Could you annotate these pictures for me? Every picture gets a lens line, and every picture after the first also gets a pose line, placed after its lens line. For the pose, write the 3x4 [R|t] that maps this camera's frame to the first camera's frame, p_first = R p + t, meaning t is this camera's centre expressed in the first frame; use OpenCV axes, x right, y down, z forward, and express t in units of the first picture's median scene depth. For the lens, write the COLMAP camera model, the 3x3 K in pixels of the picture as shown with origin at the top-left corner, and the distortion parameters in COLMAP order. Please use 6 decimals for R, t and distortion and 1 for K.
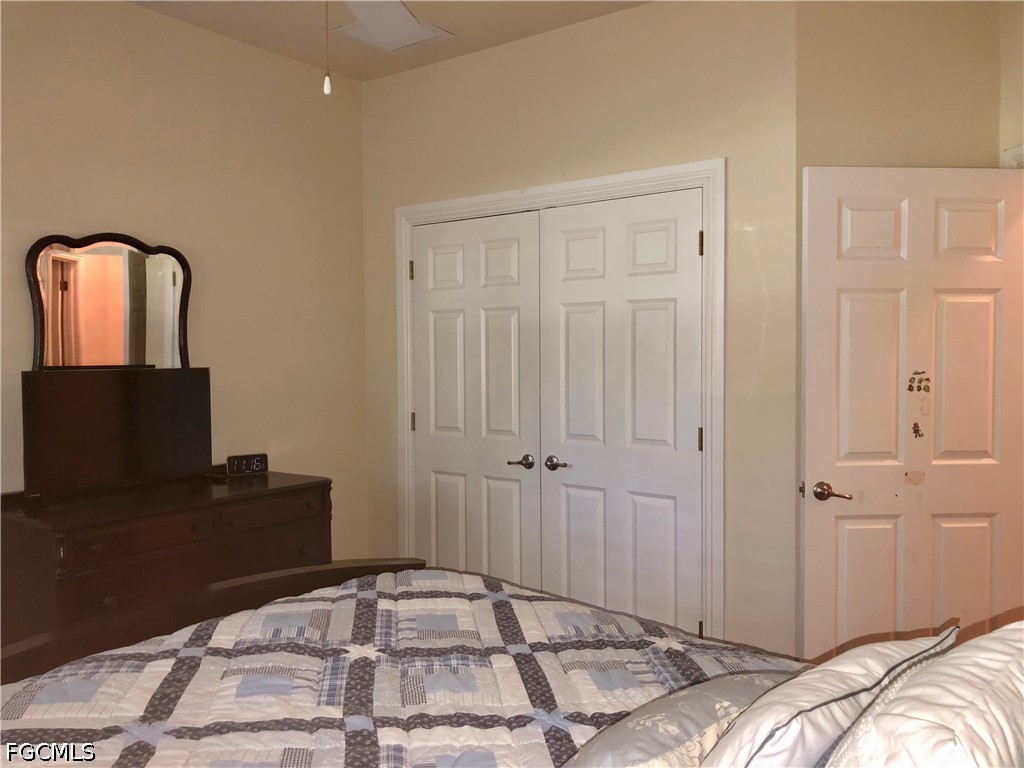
lens RADIAL K [[839.9, 0, 506.6], [0, 839.9, 379.2], [0, 0, 1]] dist [0.085233, -0.150577]
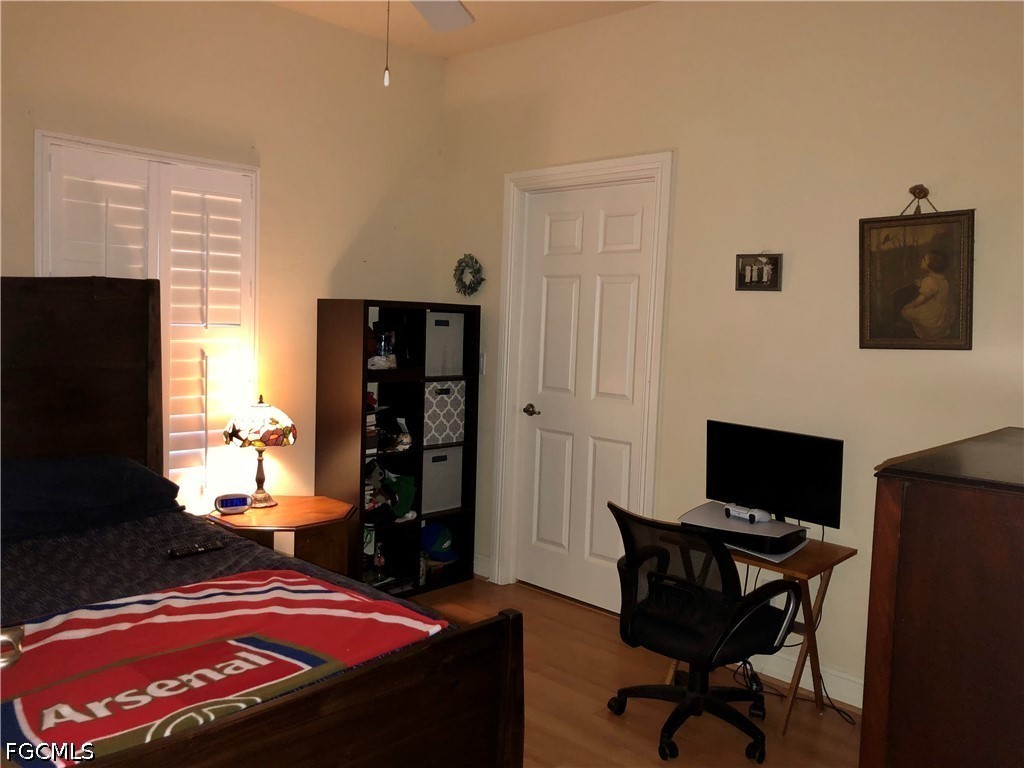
lens RADIAL K [[839.9, 0, 506.6], [0, 839.9, 379.2], [0, 0, 1]] dist [0.085233, -0.150577]
pose [[0.985404, 0.053214, -0.161699, 0.158888], [-0.046225, 0.997840, 0.046681, 0.002322], [0.163834, -0.038525, 0.985735, -0.131443]]
